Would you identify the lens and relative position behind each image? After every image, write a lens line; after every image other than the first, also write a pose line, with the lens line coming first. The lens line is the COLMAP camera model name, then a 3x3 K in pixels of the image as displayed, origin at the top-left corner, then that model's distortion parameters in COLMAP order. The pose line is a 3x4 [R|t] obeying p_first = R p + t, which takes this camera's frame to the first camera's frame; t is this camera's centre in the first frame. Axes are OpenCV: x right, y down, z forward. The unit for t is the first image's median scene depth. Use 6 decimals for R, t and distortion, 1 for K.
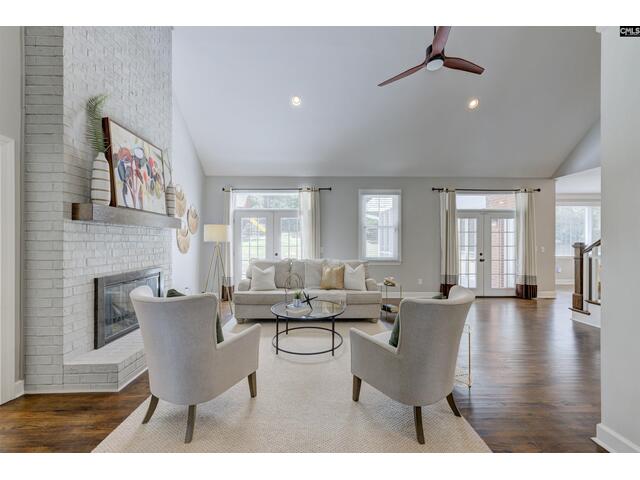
lens RADIAL K [[255.8, 0, 322.2], [0, 255.8, 241.5], [0, 0, 1]] dist [-0.000610, 0.000978]
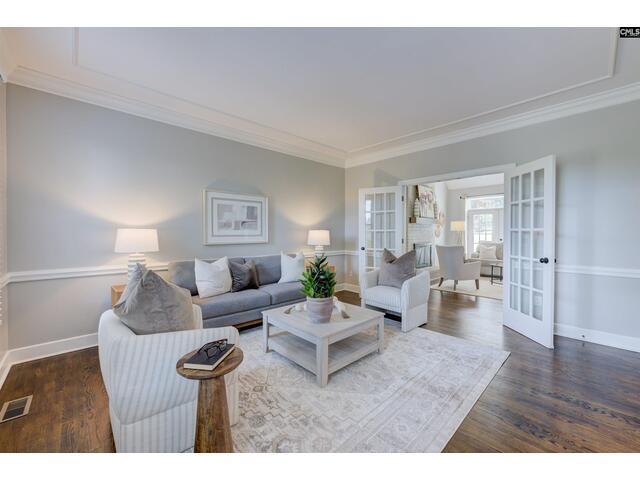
lens RADIAL K [[255.8, 0, 315.6], [0, 255.8, 236.8], [0, 0, 1]] dist [-0.000610, 0.000978]
pose [[0.653165, 0.009146, -0.757161, 0.489510], [0.002336, 0.999898, 0.014094, 0.027029], [0.757212, -0.010975, 0.653077, -1.535343]]
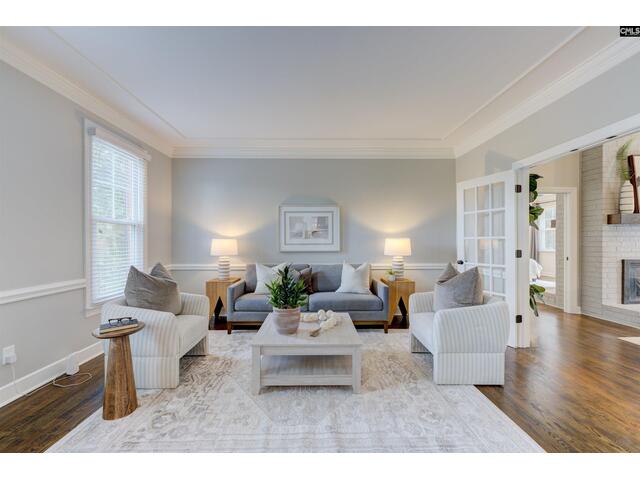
lens RADIAL K [[255.8, 0, 323.1], [0, 255.8, 242.9], [0, 0, 1]] dist [-0.000610, 0.000978]
pose [[-0.012273, 0.004957, -0.999912, 0.697501], [0.003407, 0.999982, 0.004916, 0.024818], [0.999919, -0.003346, -0.012290, -0.806868]]
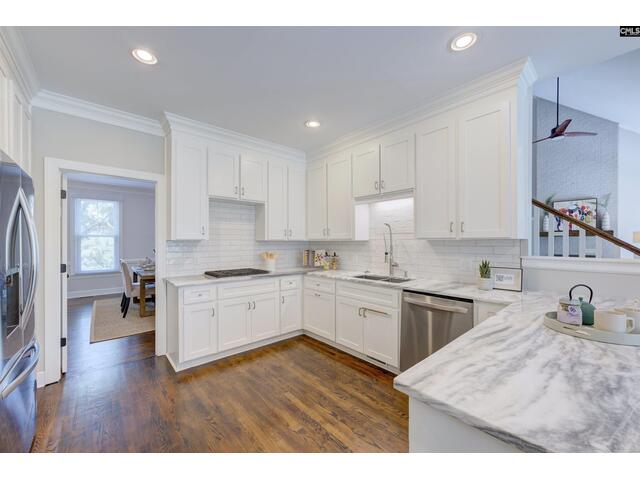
lens RADIAL K [[255.8, 0, 317.2], [0, 255.8, 242.0], [0, 0, 1]] dist [-0.000610, 0.000978]
pose [[-0.766409, 0.006902, -0.642316, 3.193472], [0.004784, 0.999976, 0.005037, -0.036696], [0.642335, 0.000788, -0.766424, 1.502675]]
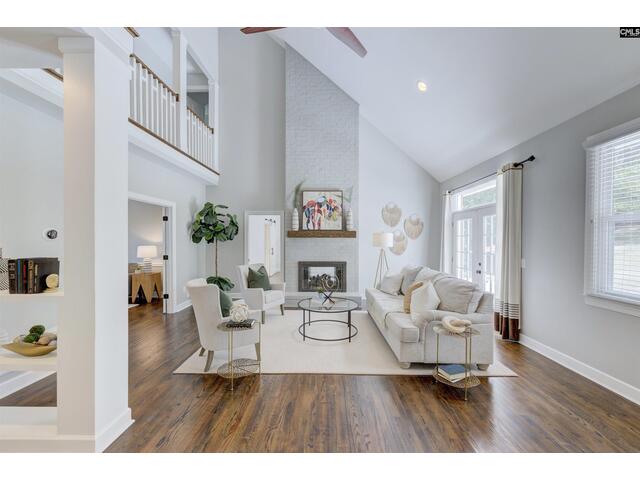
lens RADIAL K [[255.8, 0, 319.4], [0, 255.8, 244.4], [0, 0, 1]] dist [-0.000610, 0.000978]
pose [[-0.039898, 0.016780, -0.999063, 1.374935], [-0.000172, 0.999859, 0.016800, -0.050858], [0.999204, 0.000842, -0.039889, 1.217130]]
